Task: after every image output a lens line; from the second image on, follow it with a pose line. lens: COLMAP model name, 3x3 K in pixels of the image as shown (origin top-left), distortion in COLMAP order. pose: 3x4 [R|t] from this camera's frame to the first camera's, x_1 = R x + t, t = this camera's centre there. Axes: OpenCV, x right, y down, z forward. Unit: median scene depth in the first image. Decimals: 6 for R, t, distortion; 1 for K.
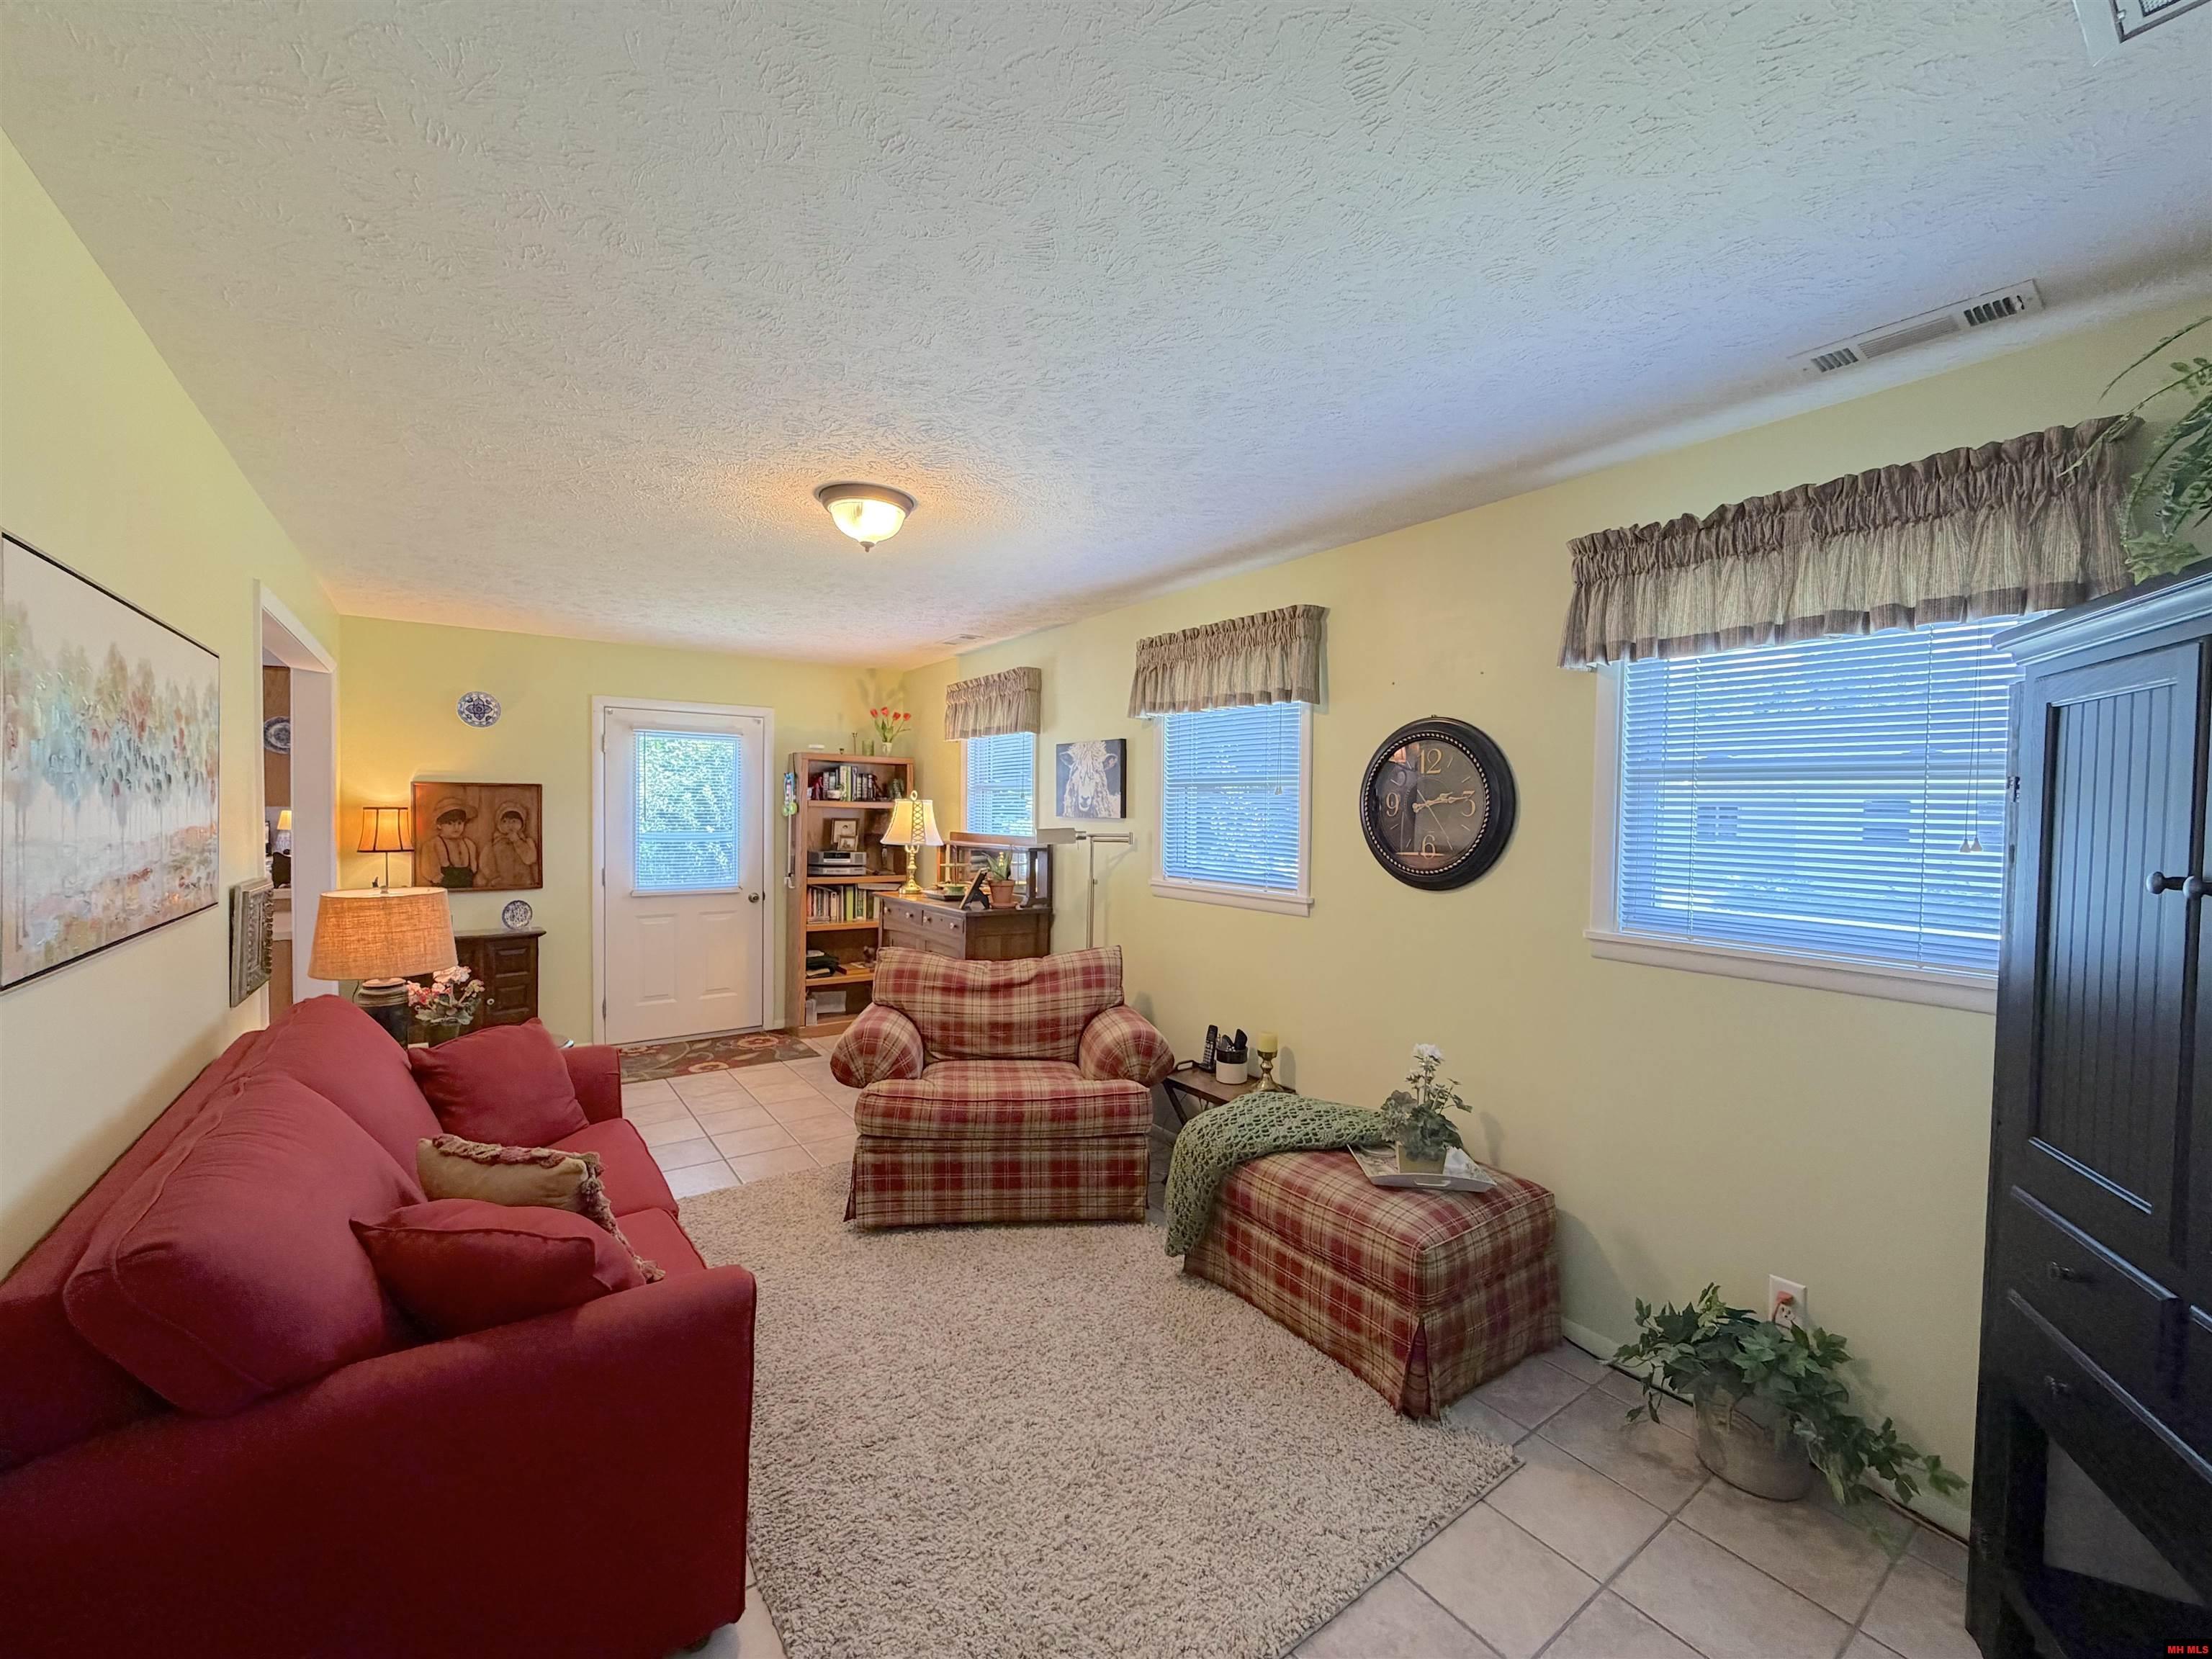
lens RADIAL K [[880.7, 0, 1099.5], [0, 880.7, 830.1], [0, 0, 1]] dist [-0.000353, 0.000199]
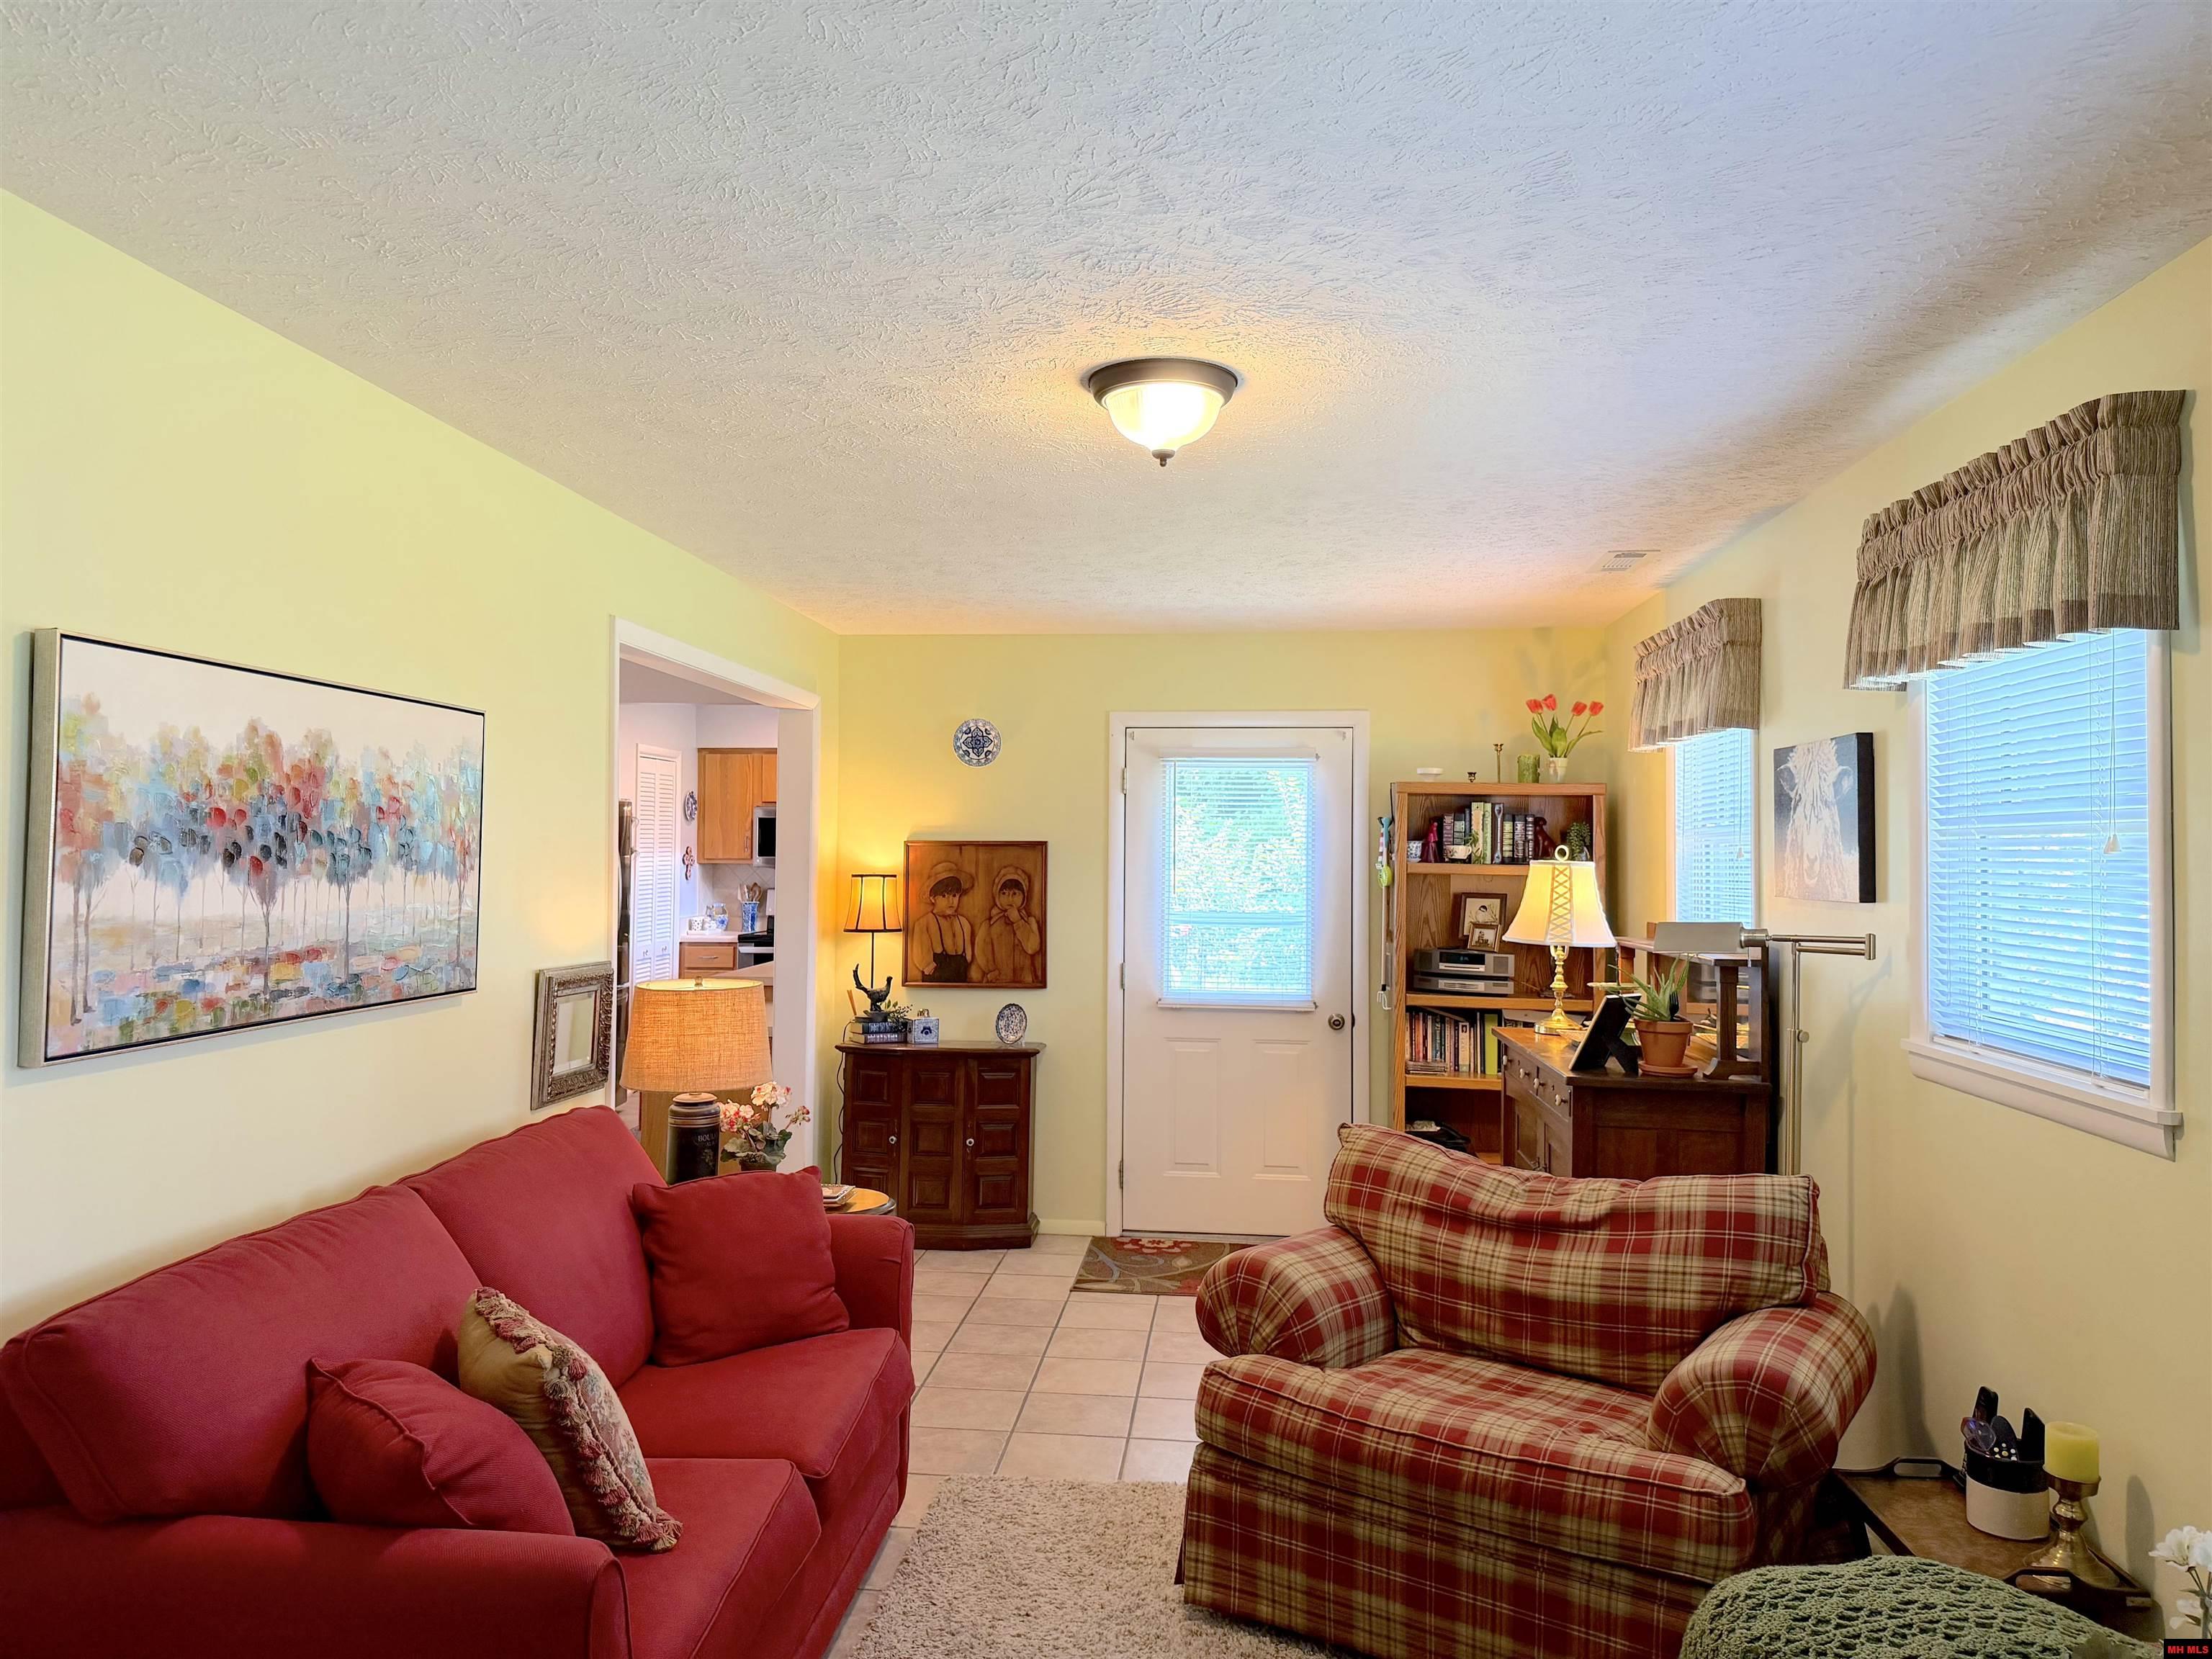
lens RADIAL K [[1544.6, 0, 1103.1], [0, 1544.6, 825.8], [0, 0, 1]] dist [0.114394, -0.183186]
pose [[0.752689, -0.018200, -0.658124, 0.311860], [-0.016263, 0.998799, -0.046221, -0.010946], [0.658175, 0.045493, 0.751489, 0.127729]]
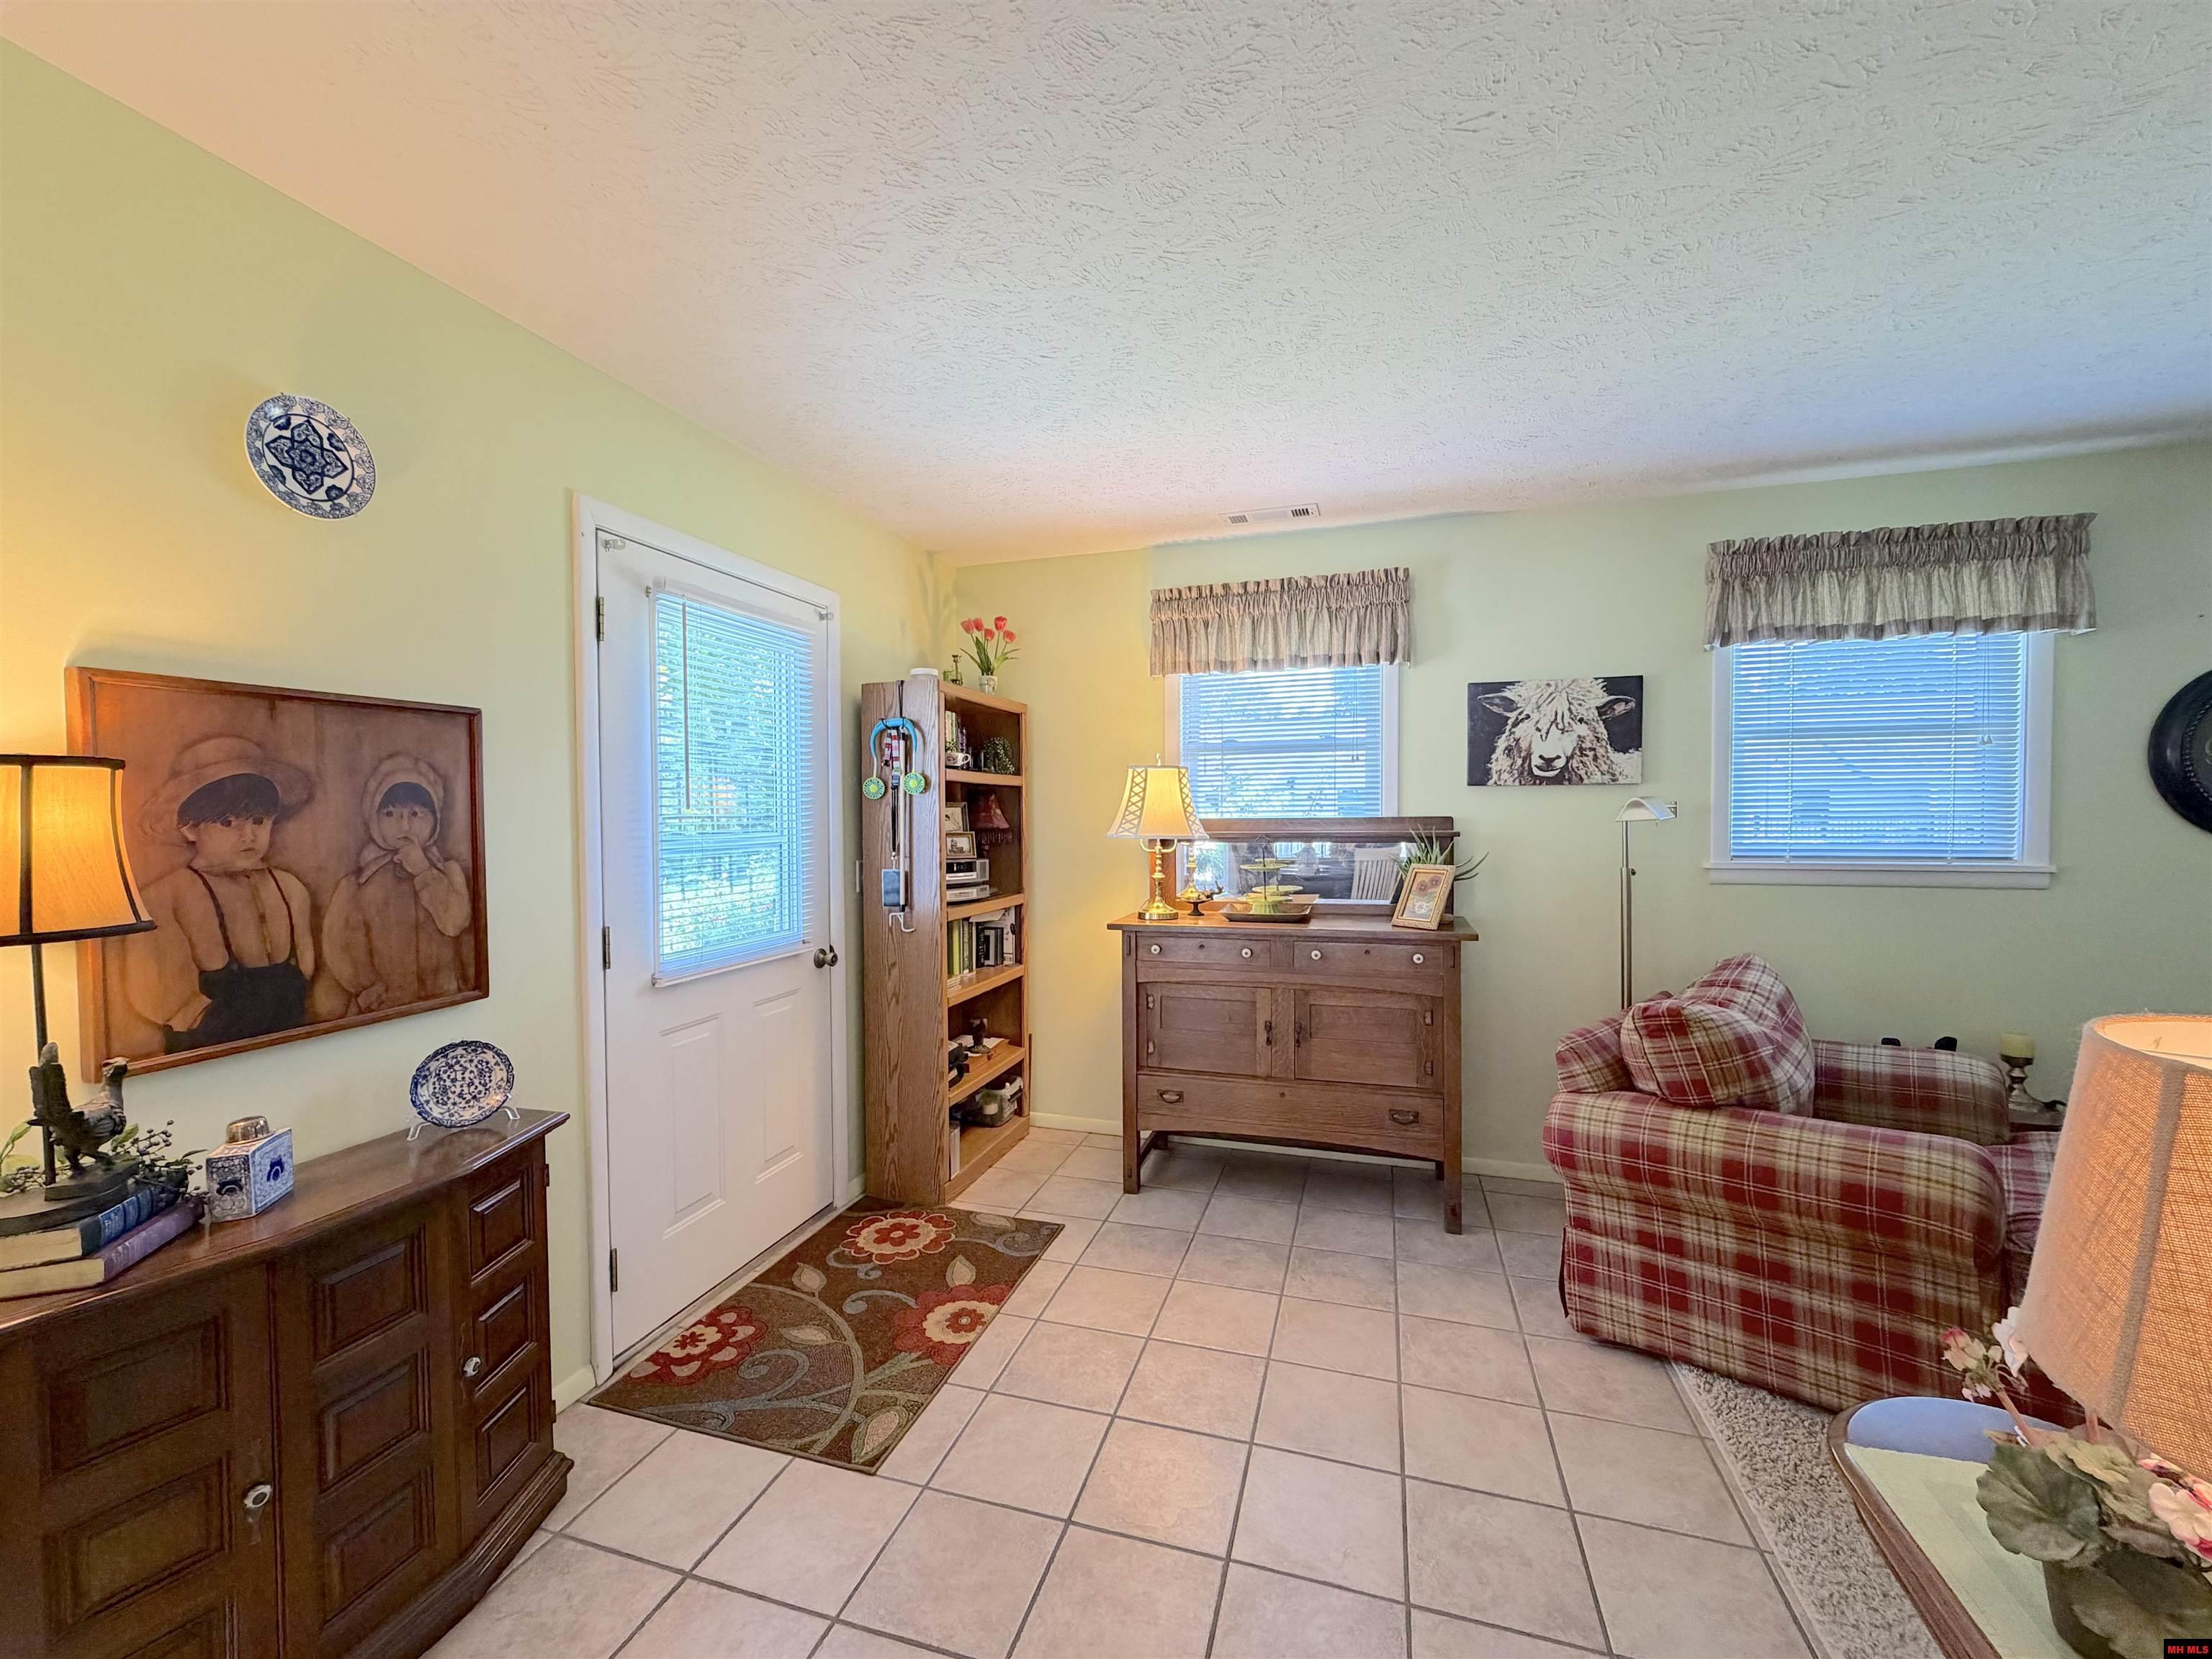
lens RADIAL K [[880.7, 0, 1099.5], [0, 880.7, 830.1], [0, 0, 1]] dist [-0.000353, 0.000199]
pose [[0.802831, -0.033500, 0.595265, -0.903994], [0.033317, 0.999381, 0.011308, 0.002198], [-0.595275, 0.010755, 0.803450, 0.783961]]
